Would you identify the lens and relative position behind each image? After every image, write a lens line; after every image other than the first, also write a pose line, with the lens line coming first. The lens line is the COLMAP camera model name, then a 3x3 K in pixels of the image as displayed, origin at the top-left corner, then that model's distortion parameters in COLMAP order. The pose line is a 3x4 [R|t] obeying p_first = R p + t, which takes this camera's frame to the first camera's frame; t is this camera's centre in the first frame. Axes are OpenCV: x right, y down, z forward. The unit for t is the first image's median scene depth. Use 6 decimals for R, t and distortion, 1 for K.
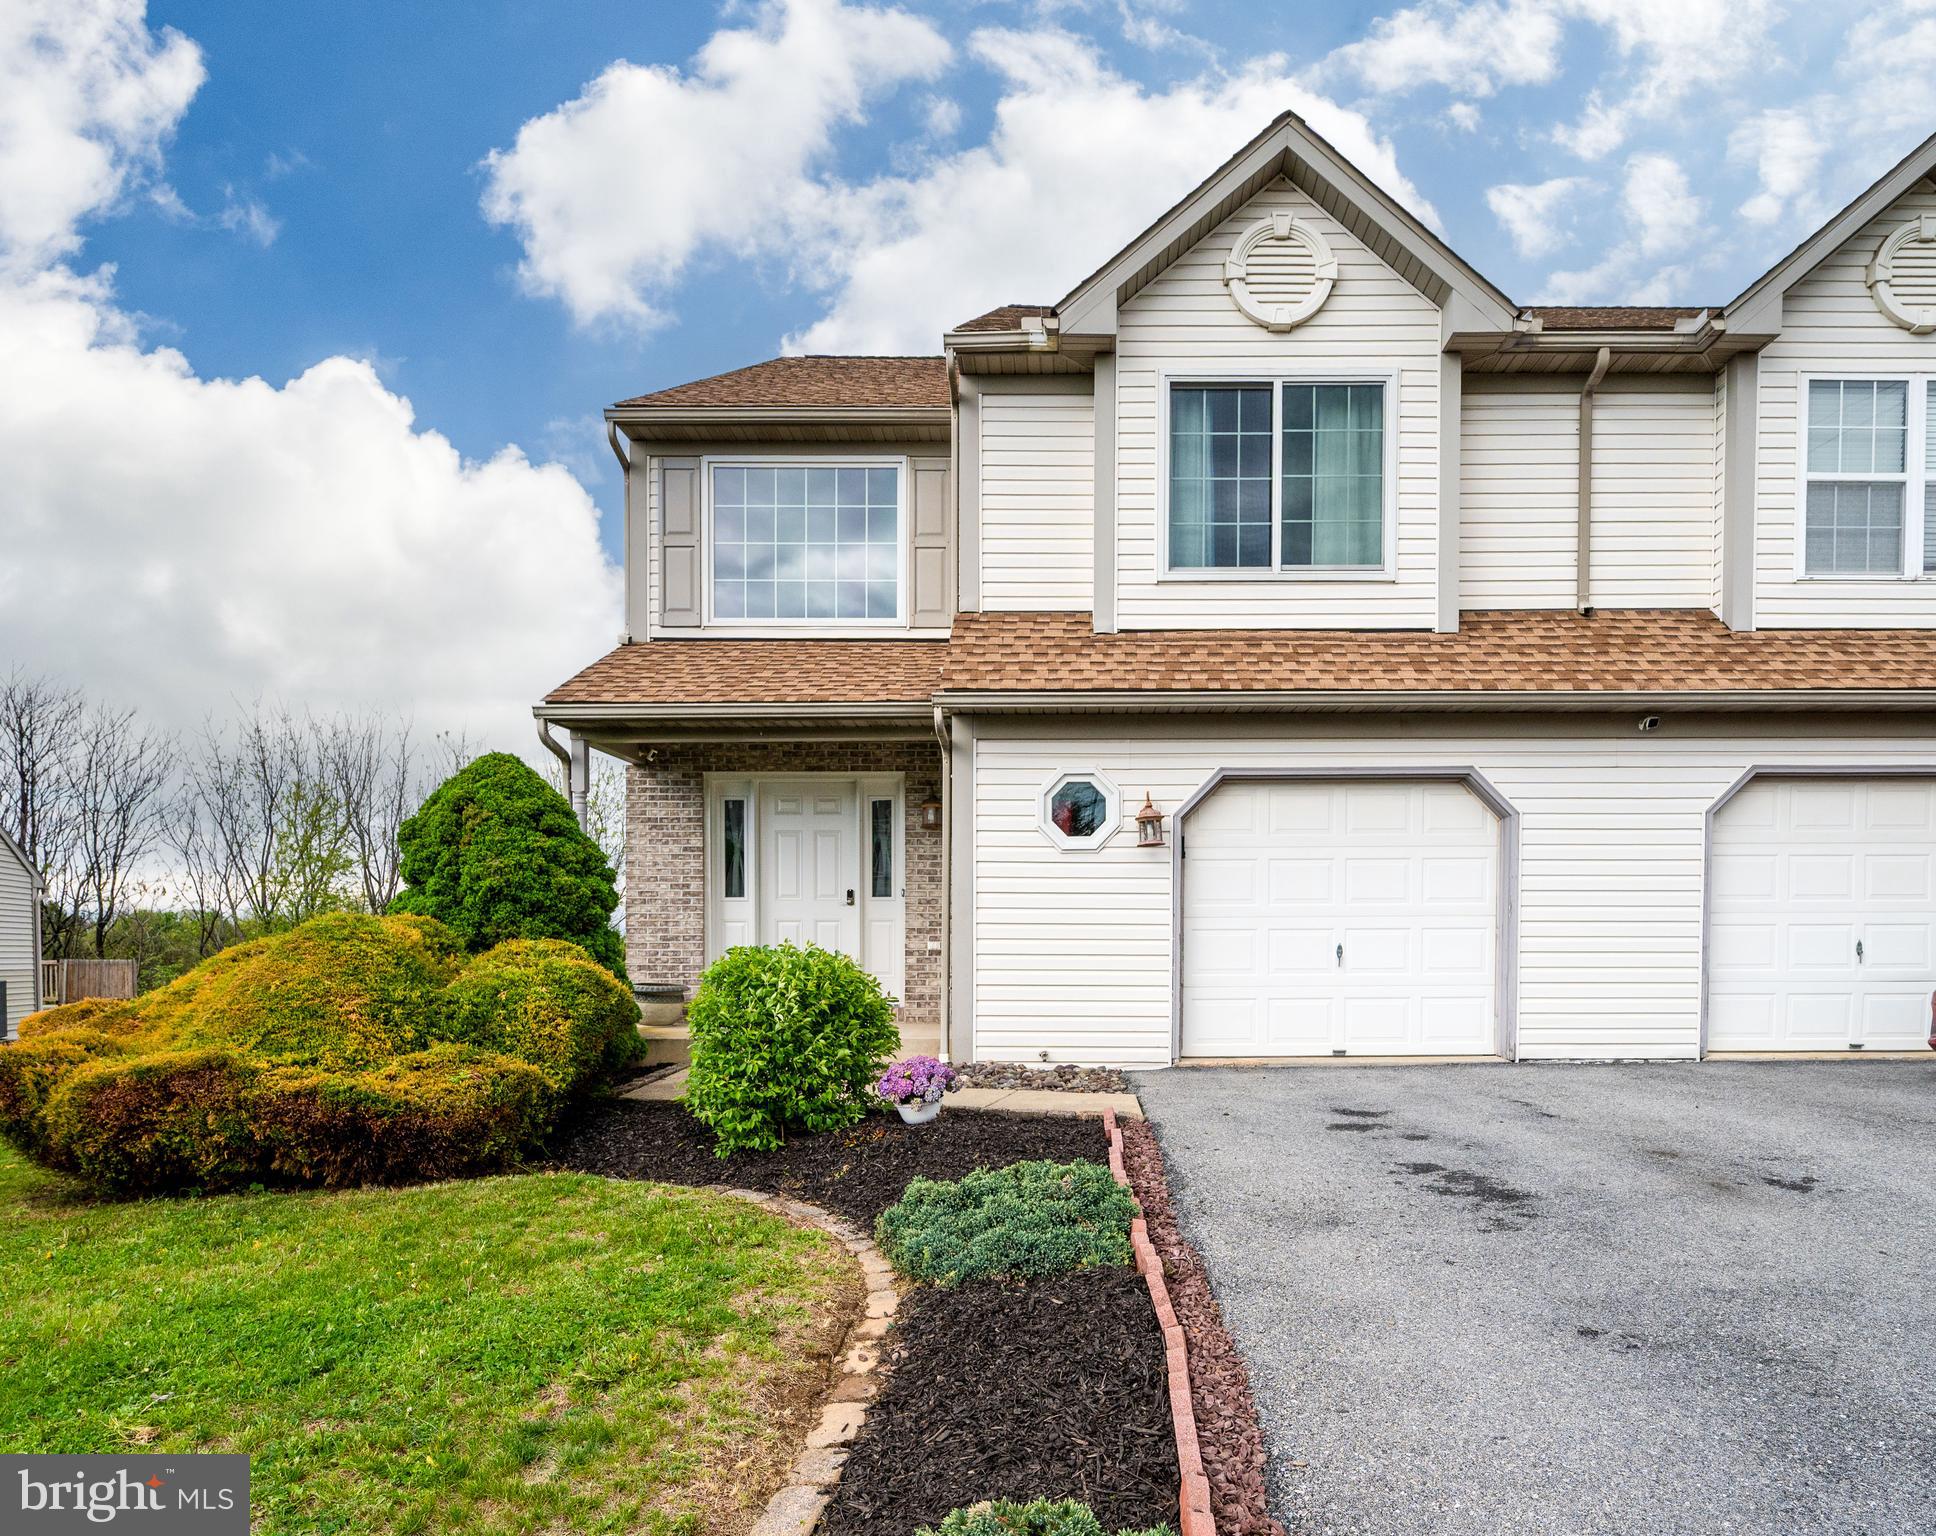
lens RADIAL K [[960.1, 0, 1039.4], [0, 960.1, 931.3], [0, 0, 1]] dist [-0.001879, -0.000537]
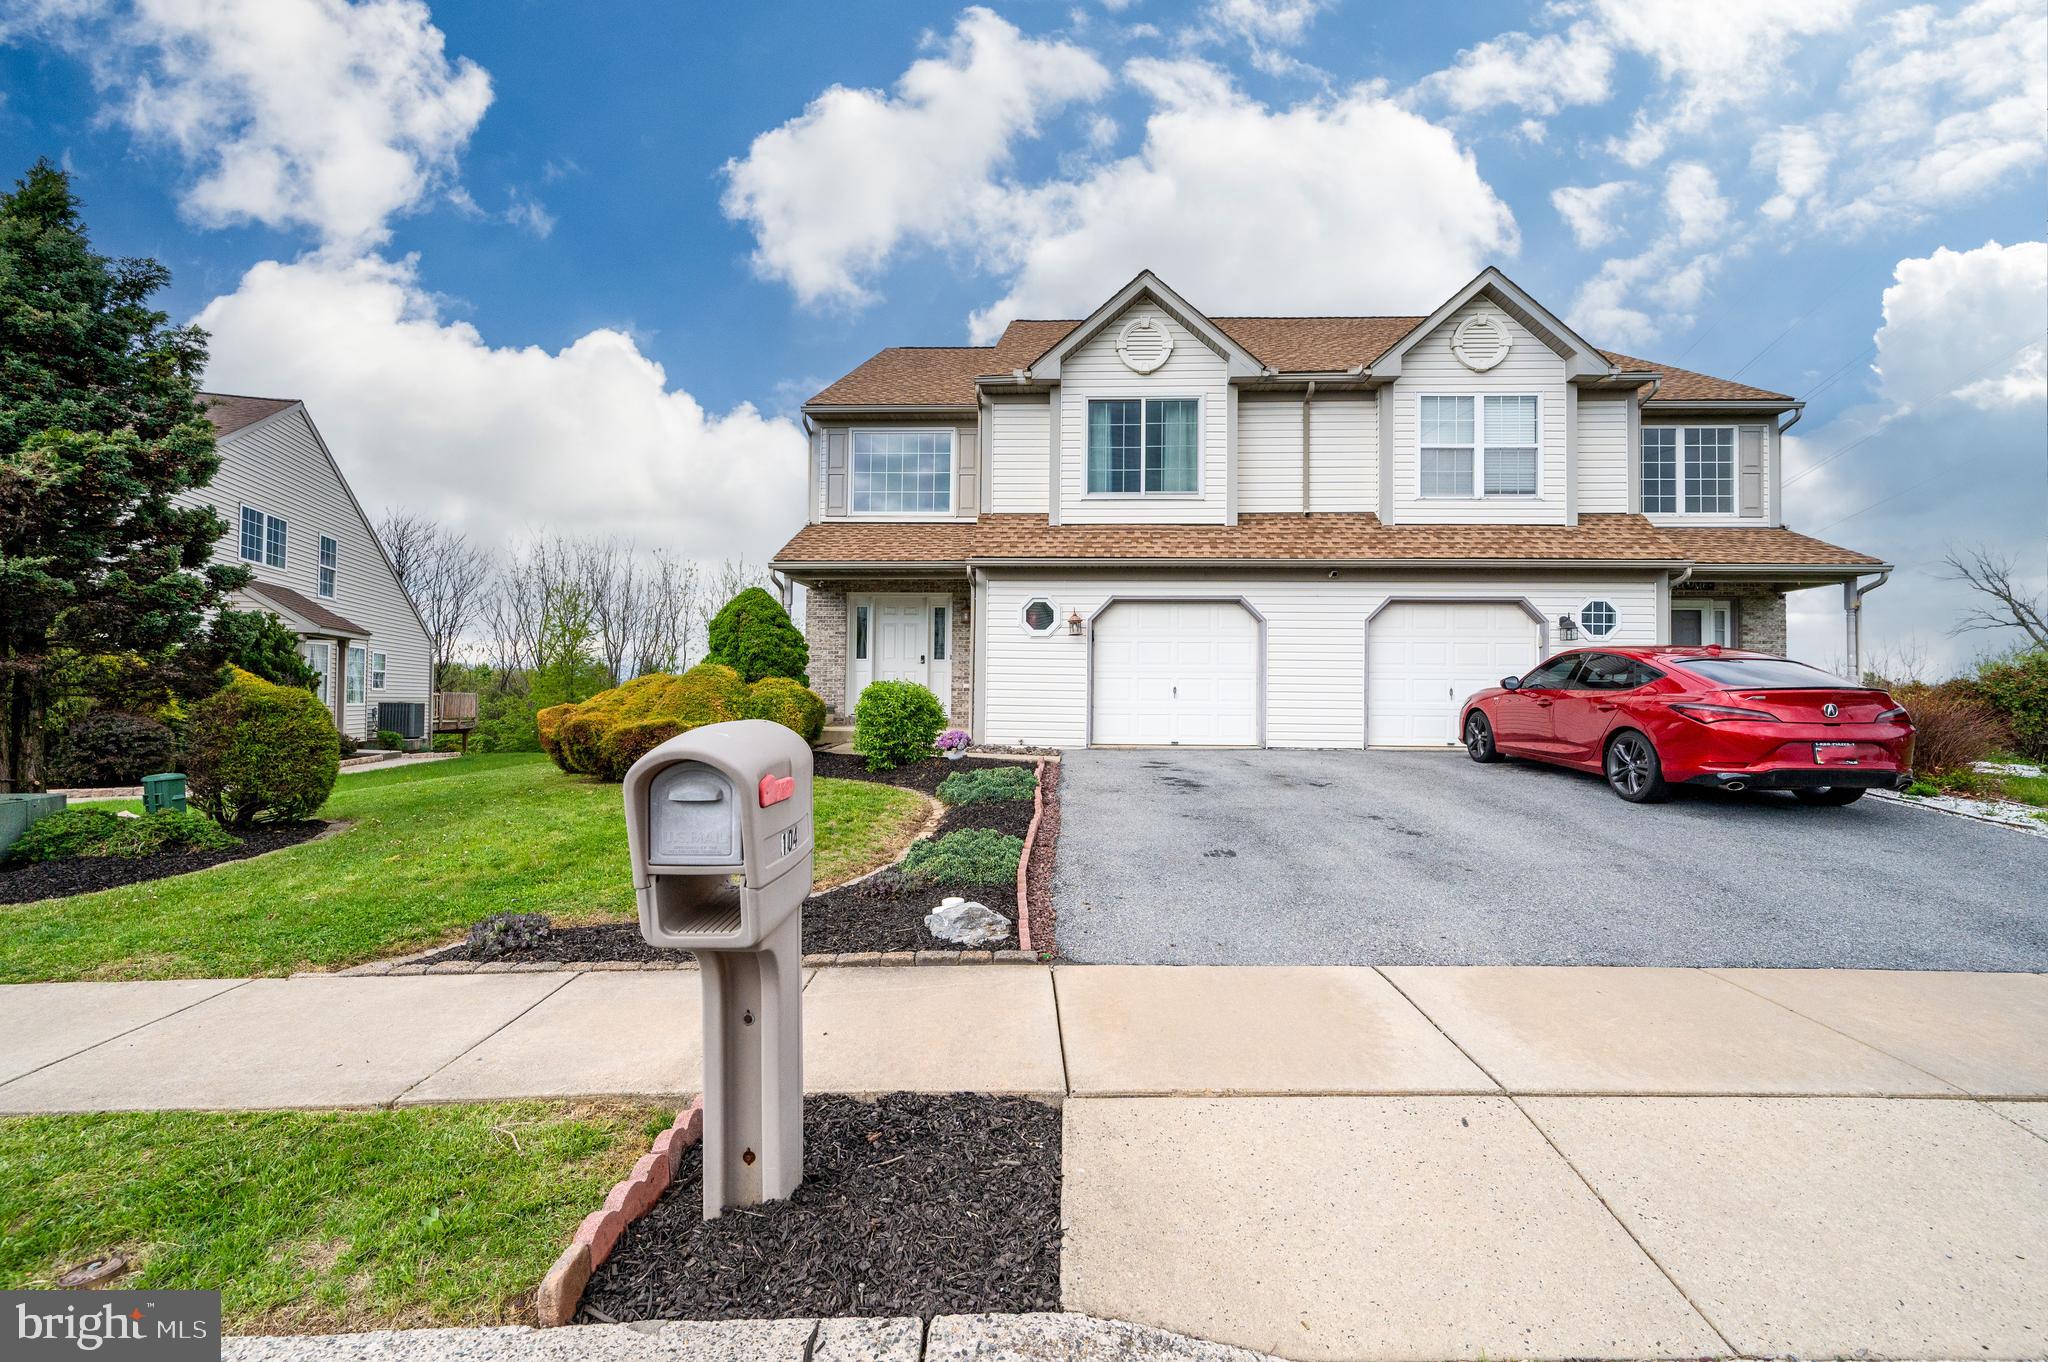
lens RADIAL K [[846.2, 0, 1024.0], [0, 846.2, 681.0], [0, 0, 1]] dist [0.001589, 0.000090]
pose [[0.998123, 0.012298, -0.059988, 0.114480], [-0.012976, 0.999856, -0.010932, 0.025389], [0.059845, 0.011690, 0.998139, -0.728966]]
